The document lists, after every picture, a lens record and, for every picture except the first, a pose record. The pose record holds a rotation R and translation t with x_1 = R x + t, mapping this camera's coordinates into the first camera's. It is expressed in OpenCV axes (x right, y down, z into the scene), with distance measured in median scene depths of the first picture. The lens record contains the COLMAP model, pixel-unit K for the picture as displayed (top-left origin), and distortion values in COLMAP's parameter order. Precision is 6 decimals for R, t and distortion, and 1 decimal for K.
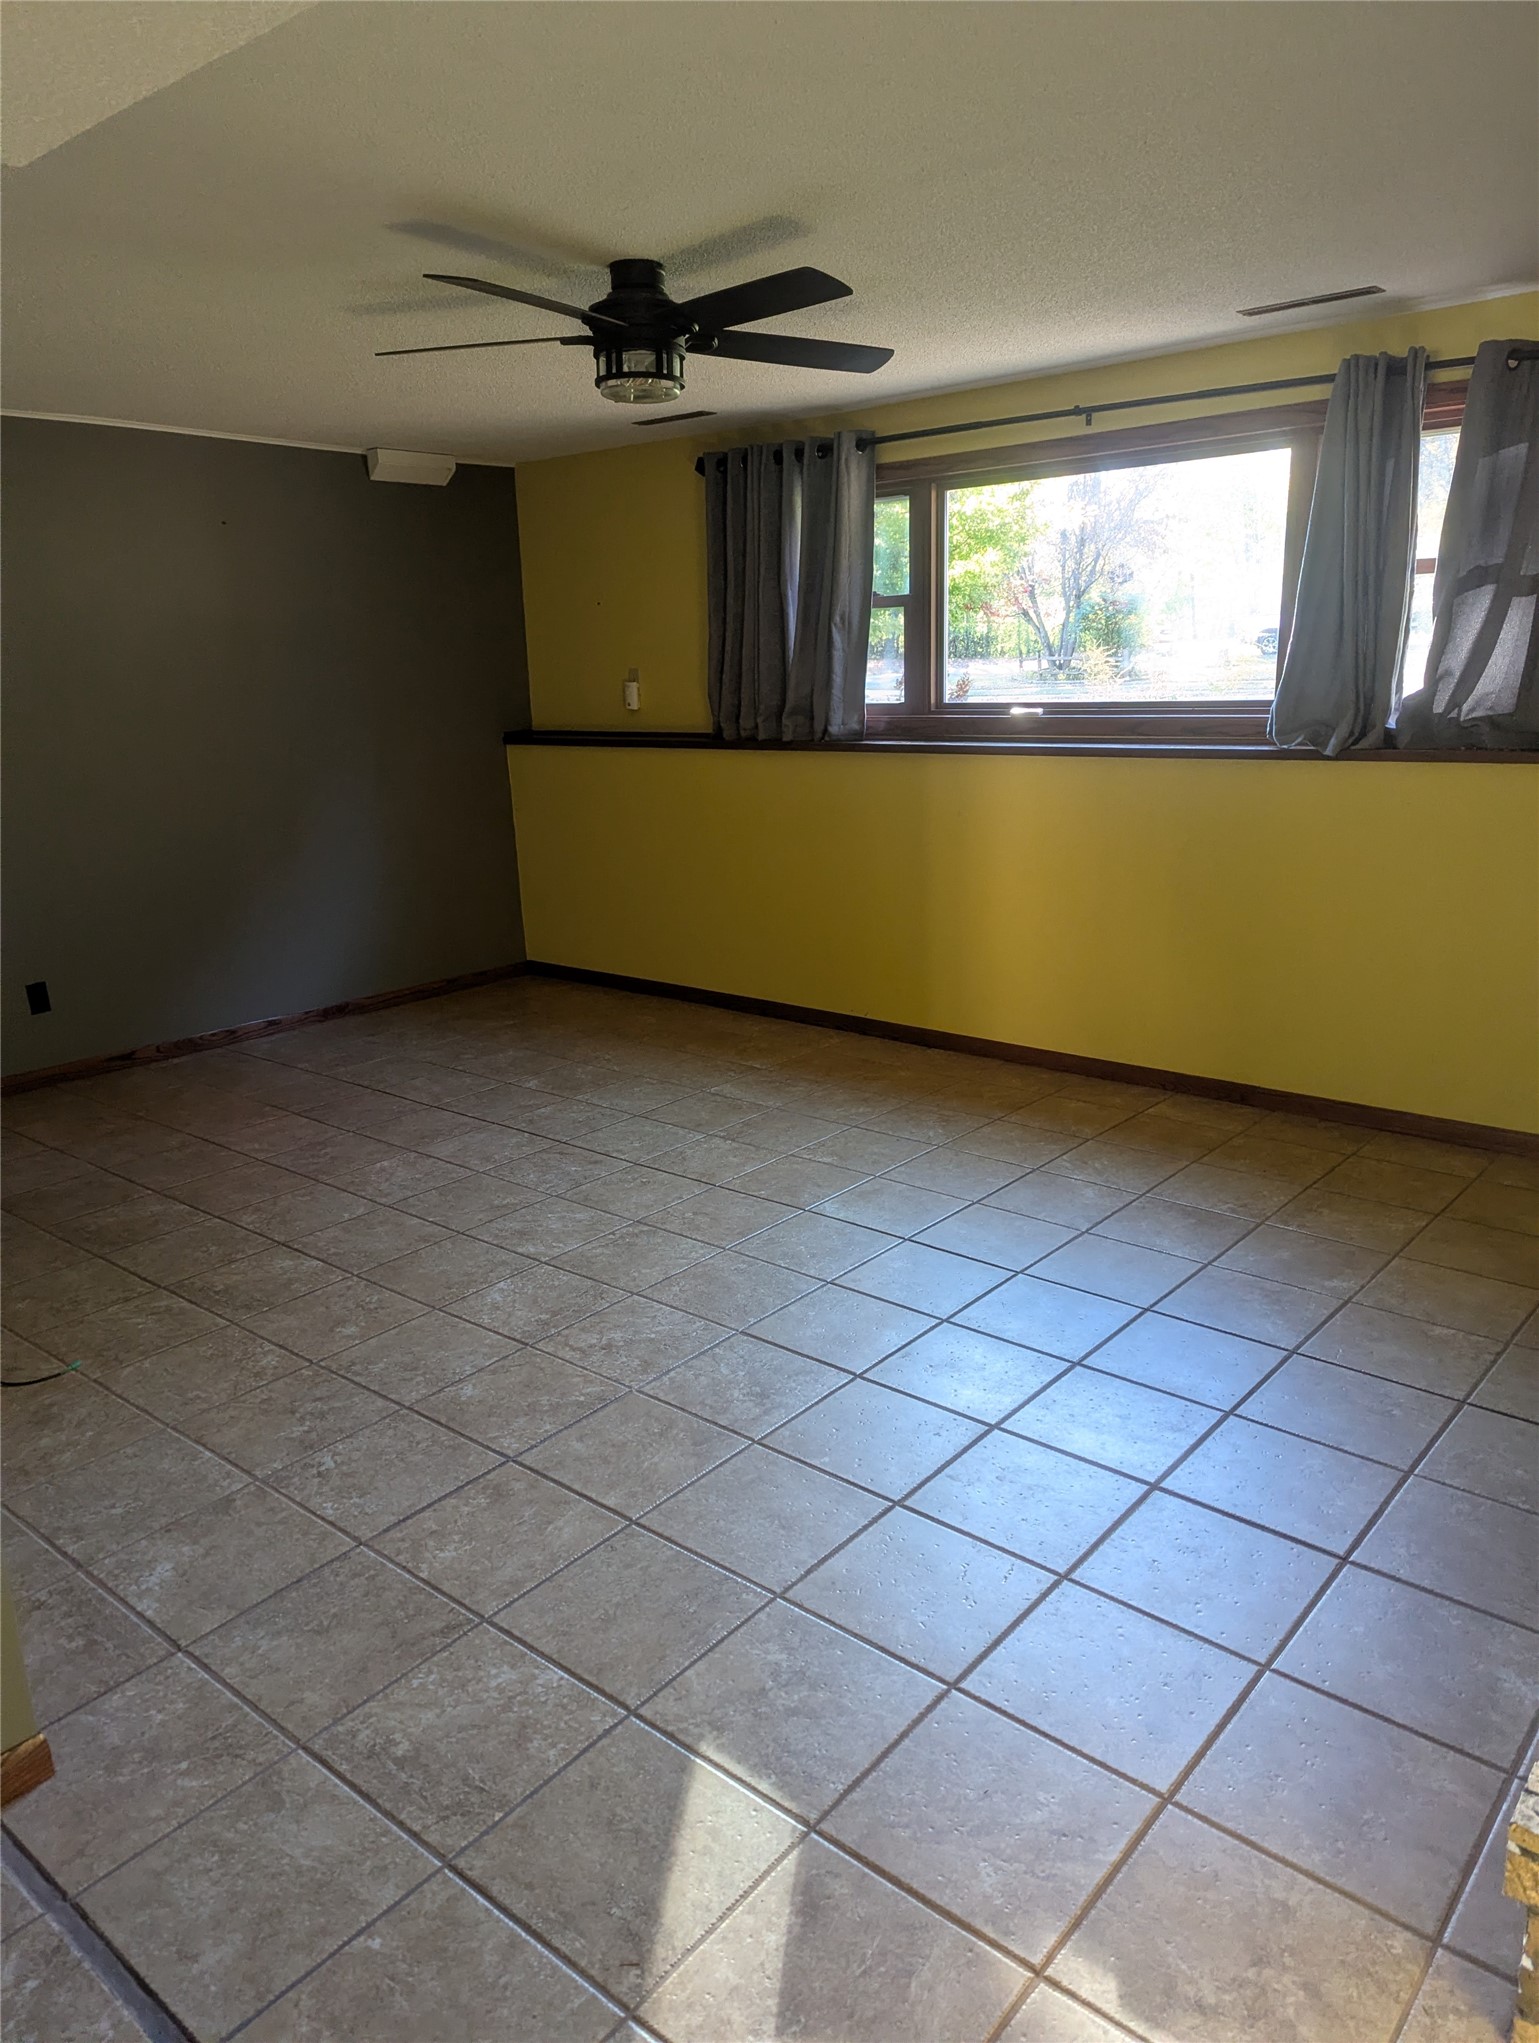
lens RADIAL K [[1443.1, 0, 764.3], [0, 1443.1, 1004.5], [0, 0, 1]] dist [0.067996, -0.059741]
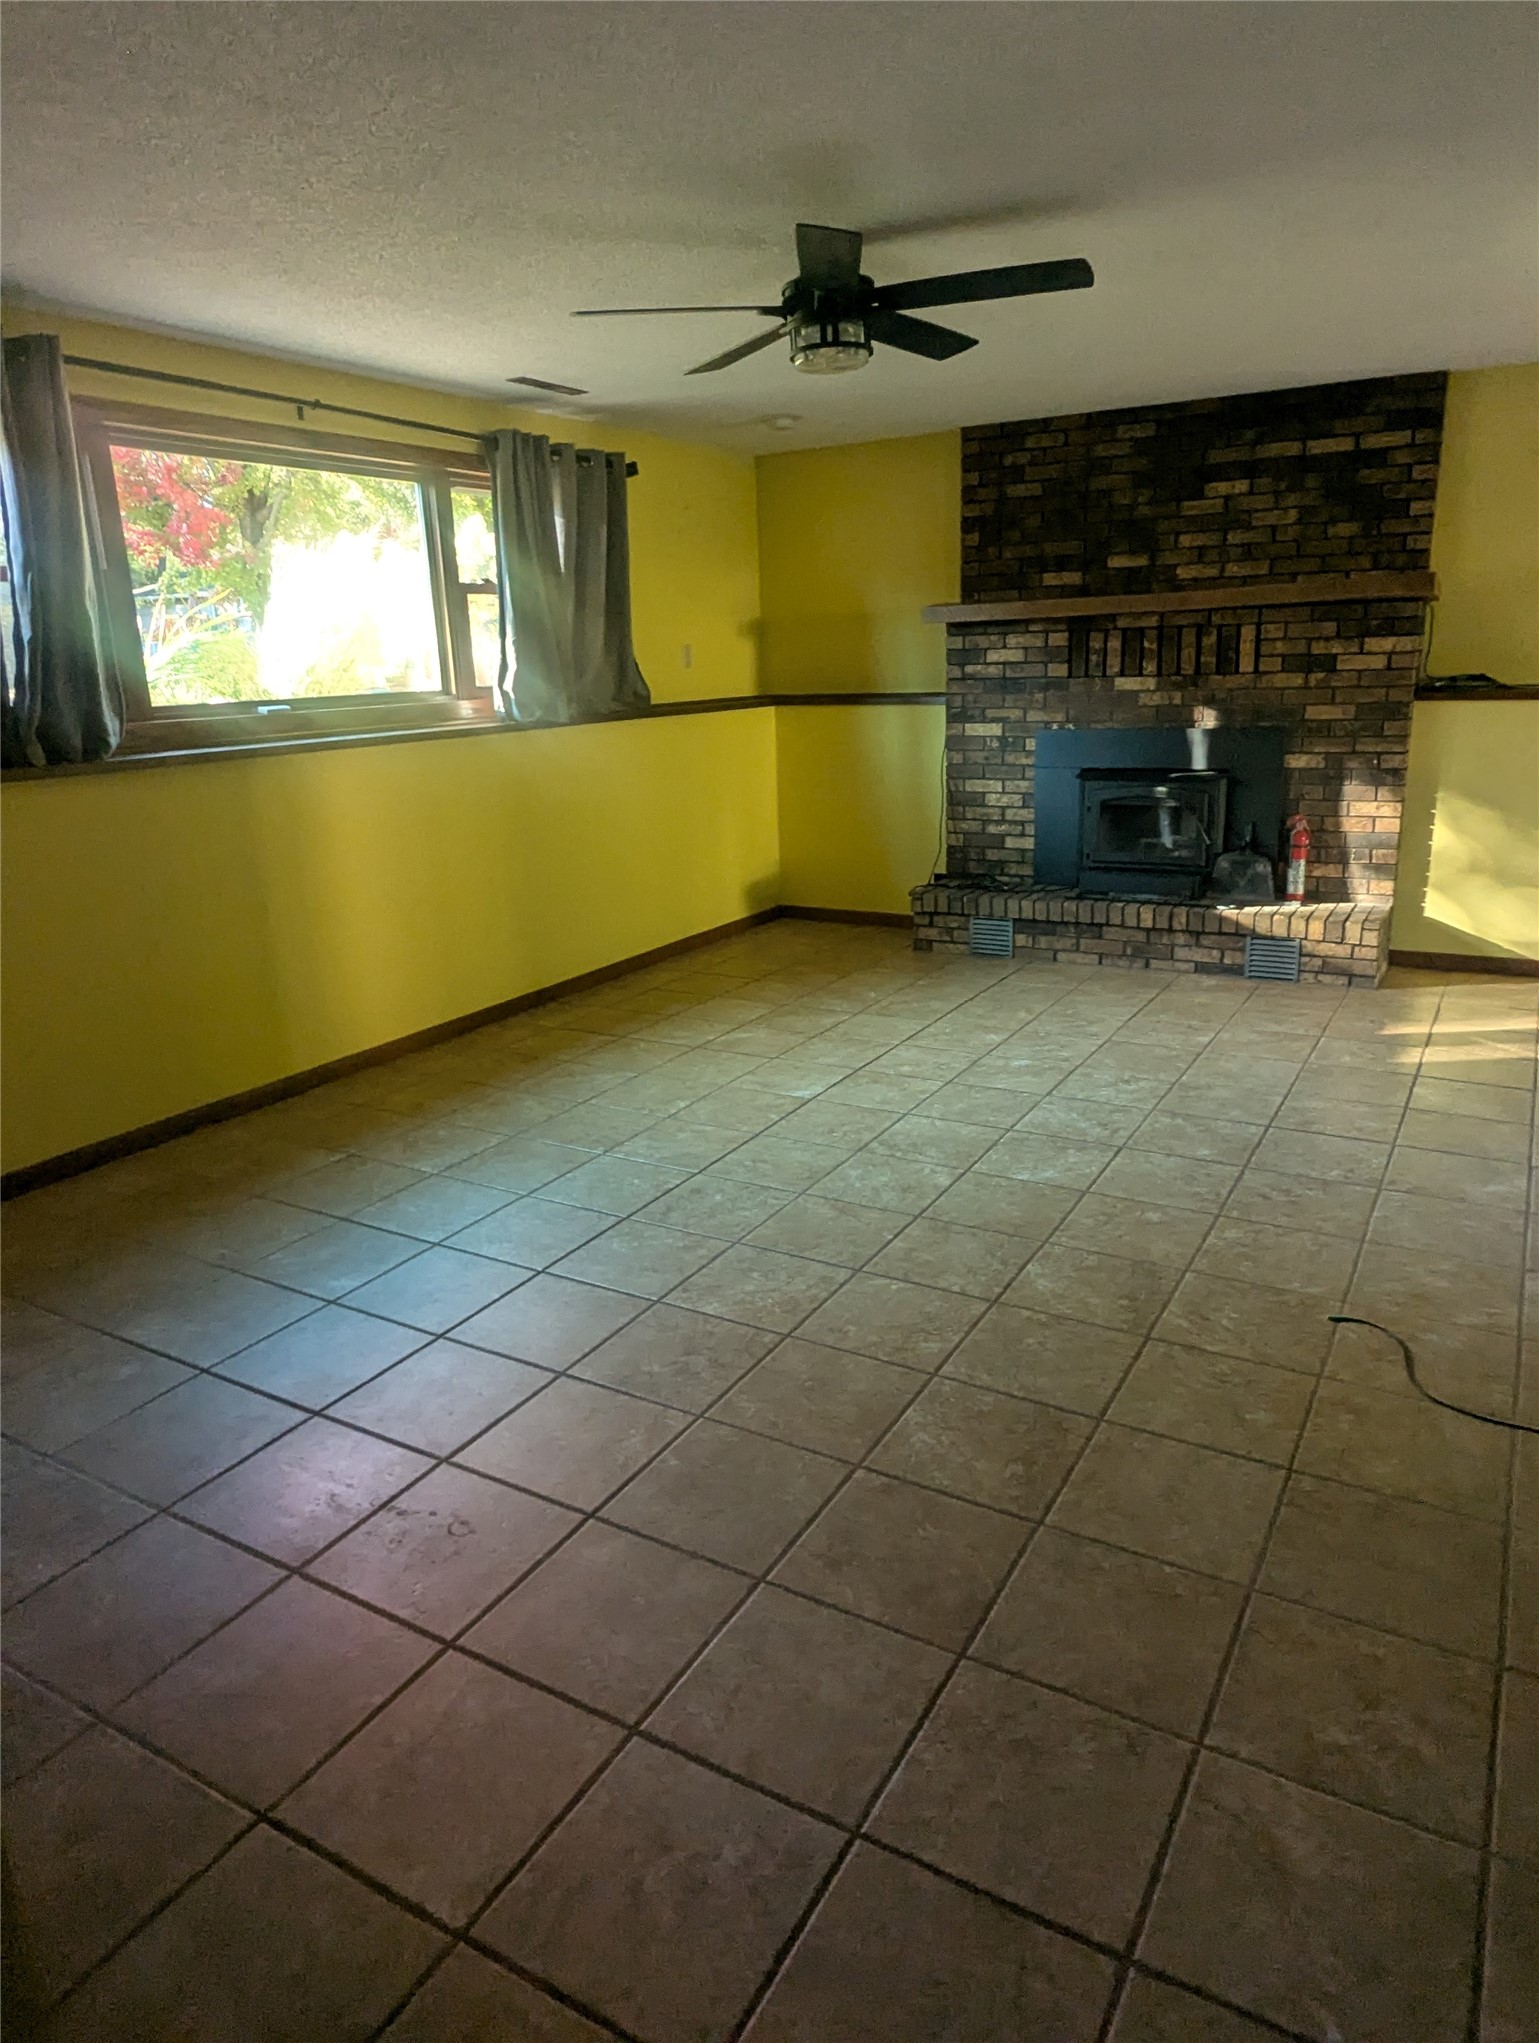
lens RADIAL K [[1301.9, 0, 779.7], [0, 1301.9, 981.4], [0, 0, 1]] dist [0.023599, -0.000804]
pose [[-0.180191, -0.206316, 0.961751, -0.934398], [0.265681, 0.931205, 0.249541, -0.209847], [-0.947072, 0.300484, -0.112981, 1.088701]]
